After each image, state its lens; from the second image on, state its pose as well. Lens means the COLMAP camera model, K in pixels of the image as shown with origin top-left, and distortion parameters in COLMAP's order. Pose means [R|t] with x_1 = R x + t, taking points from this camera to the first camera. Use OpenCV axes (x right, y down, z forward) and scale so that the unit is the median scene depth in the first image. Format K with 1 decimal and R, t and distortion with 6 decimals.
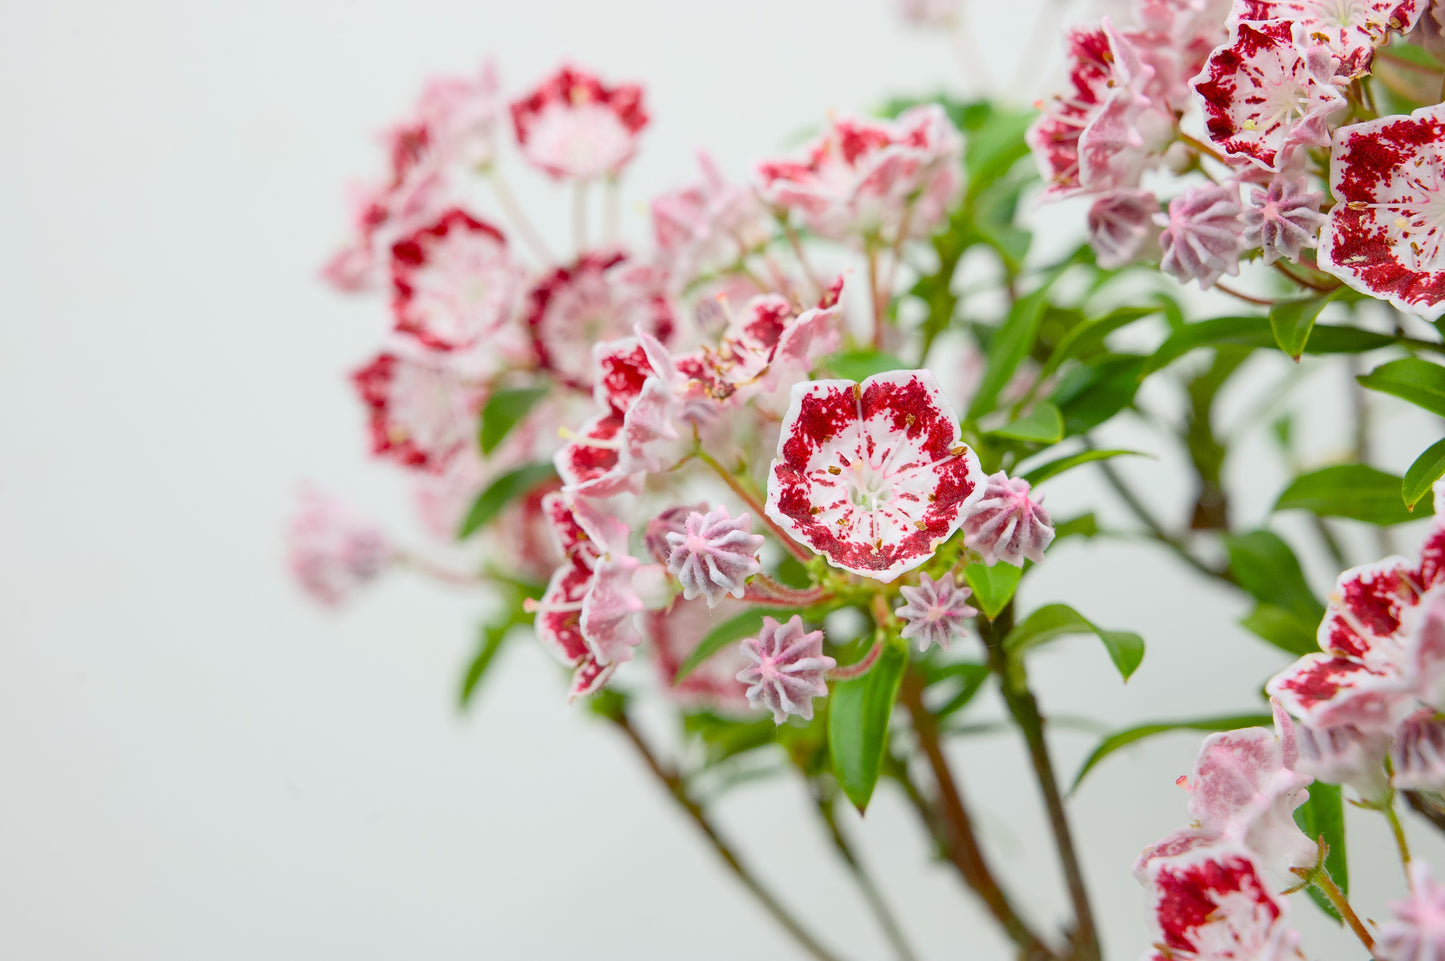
lens RADIAL K [[2866.7, 0, 618.4], [0, 2866.7, 446.5], [0, 0, 1]] dist [-0.003449, 0.000000]
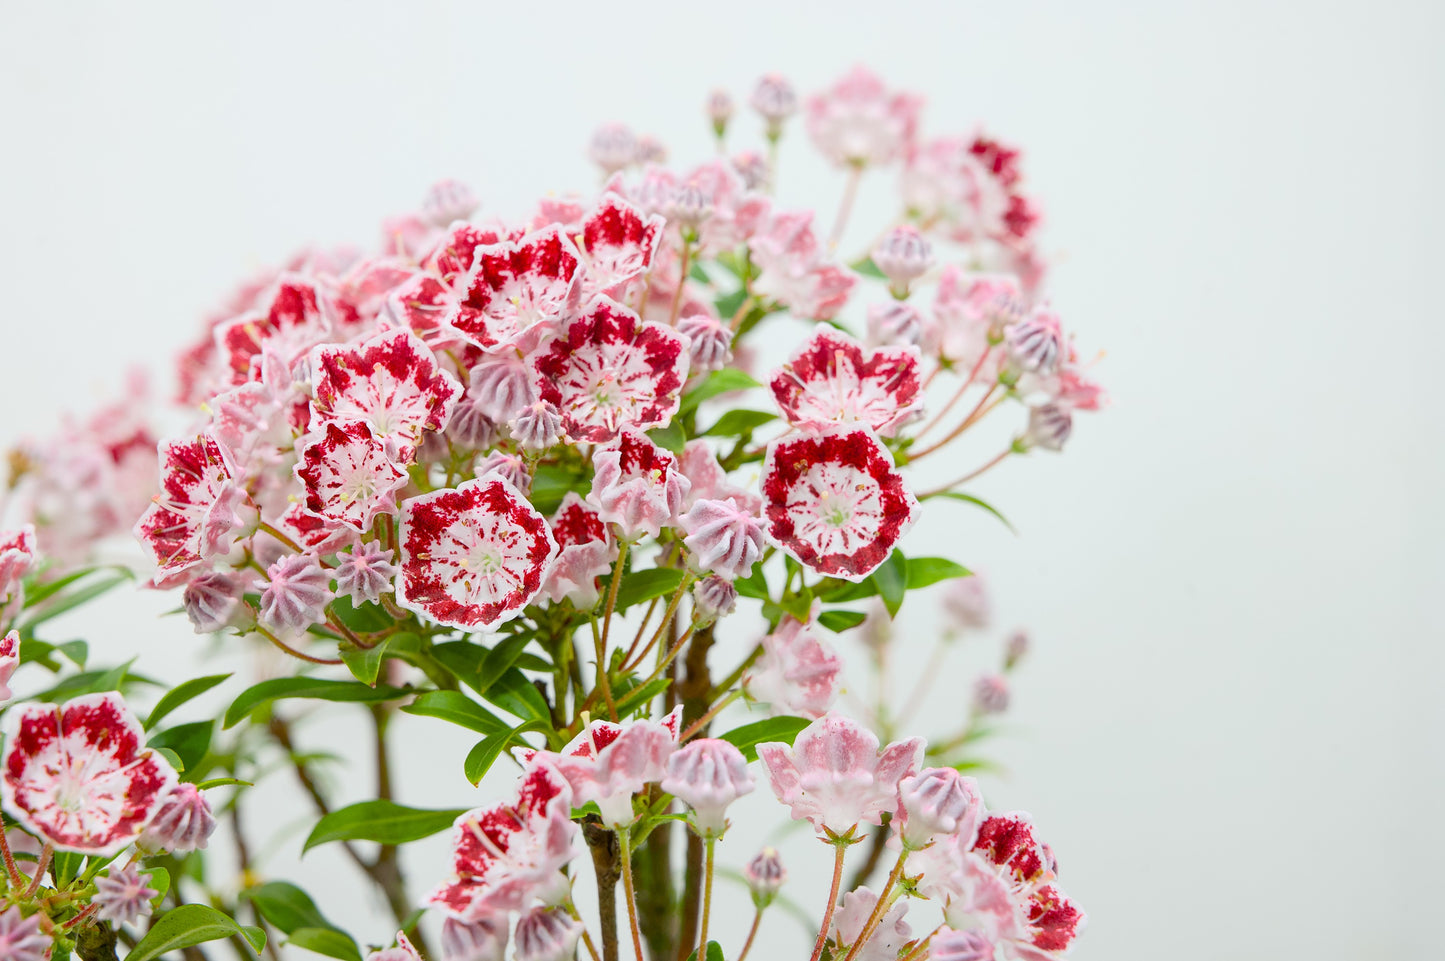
lens RADIAL K [[2866.7, 0, 673.1], [0, 2866.7, 456.4], [0, 0, 1]] dist [-0.003449, 0.000000]
pose [[0.868904, 0.006230, 0.494942, -0.294459], [0.107493, 0.973682, -0.200968, 0.147604], [-0.483168, 0.227824, 0.845366, -0.187953]]
